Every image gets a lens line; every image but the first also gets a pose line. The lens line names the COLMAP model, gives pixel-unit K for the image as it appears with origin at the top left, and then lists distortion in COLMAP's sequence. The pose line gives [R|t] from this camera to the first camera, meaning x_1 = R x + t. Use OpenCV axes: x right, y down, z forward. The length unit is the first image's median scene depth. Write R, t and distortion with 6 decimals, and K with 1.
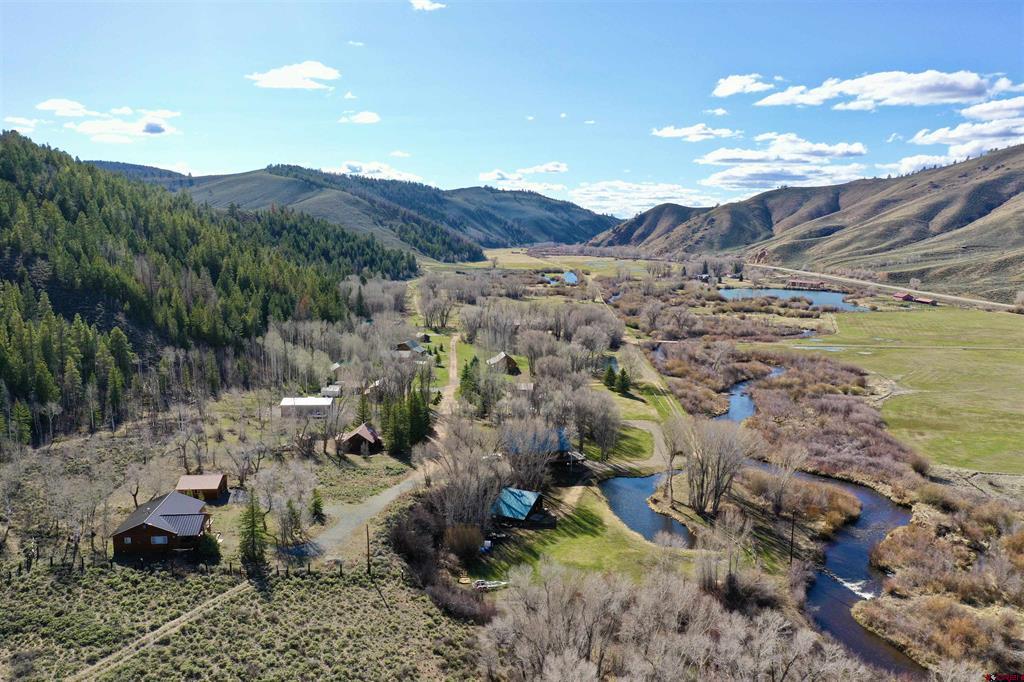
lens RADIAL K [[812.1, 0, 516.0], [0, 812.1, 343.6], [0, 0, 1]] dist [0.011211, 0.001407]
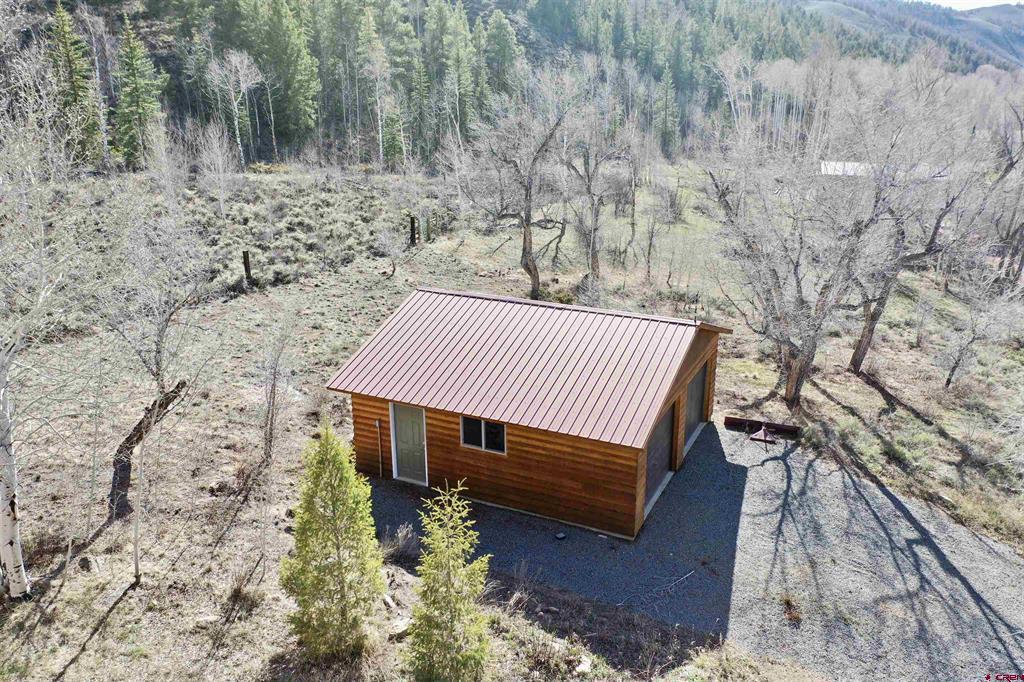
lens RADIAL K [[812.1, 0, 513.7], [0, 812.1, 342.3], [0, 0, 1]] dist [0.011211, 0.001407]
pose [[0.857579, 0.148397, -0.492480, -0.164103], [-0.062050, 0.980332, 0.187347, 0.072679], [0.510595, -0.130107, 0.849920, 0.446992]]
